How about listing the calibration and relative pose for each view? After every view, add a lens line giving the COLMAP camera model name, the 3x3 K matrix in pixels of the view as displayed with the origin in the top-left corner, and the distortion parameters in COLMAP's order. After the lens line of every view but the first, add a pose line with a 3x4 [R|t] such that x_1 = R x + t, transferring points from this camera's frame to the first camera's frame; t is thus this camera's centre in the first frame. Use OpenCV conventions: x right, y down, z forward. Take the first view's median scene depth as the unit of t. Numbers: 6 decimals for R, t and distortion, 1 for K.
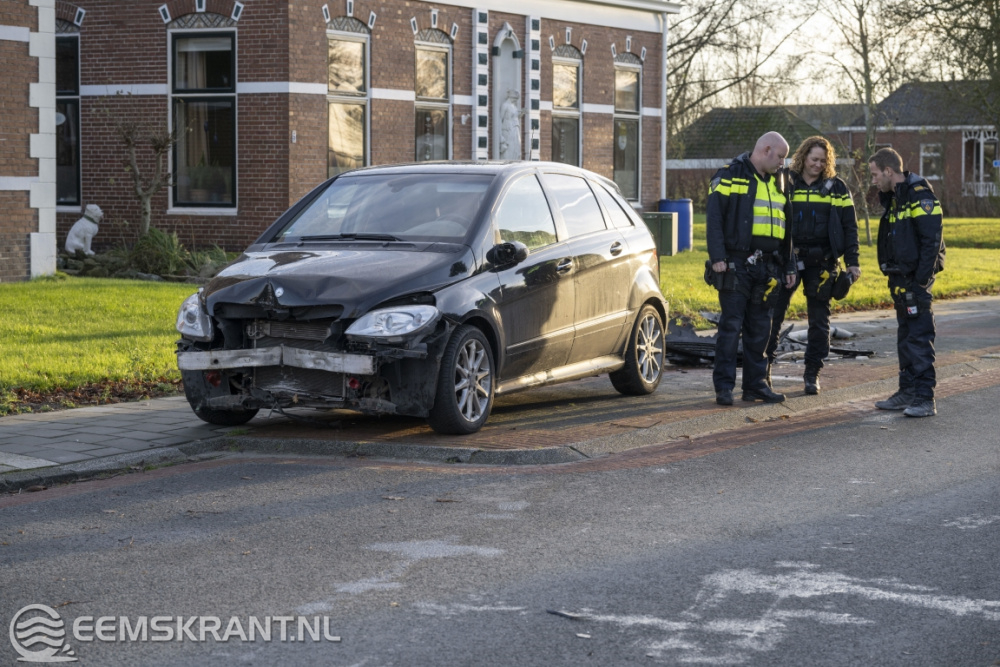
lens RADIAL K [[2466.2, 0, 500.0], [0, 2466.2, 333.5], [0, 0, 1]] dist [0.025386, -0.112094]
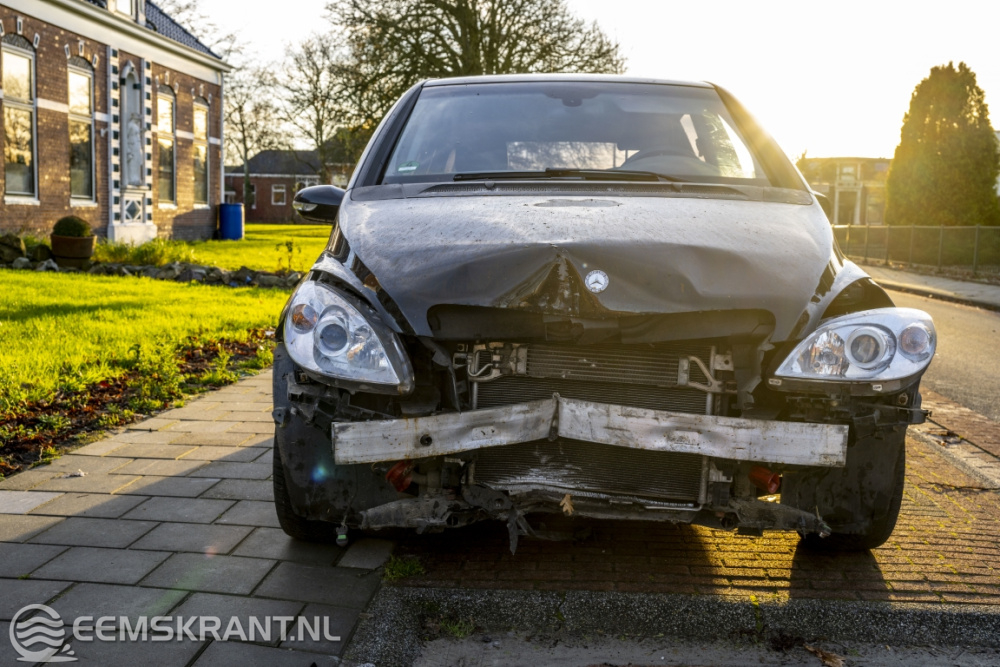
lens RADIAL K [[1142.8, 0, 500.0], [0, 1142.8, 333.5], [0, 0, 1]] dist [-0.007802, 0.008324]
pose [[0.899656, -0.022934, 0.435997, -0.089940], [0.004941, 0.999090, 0.042357, -0.007527], [-0.436572, -0.035952, 0.898951, 0.383453]]
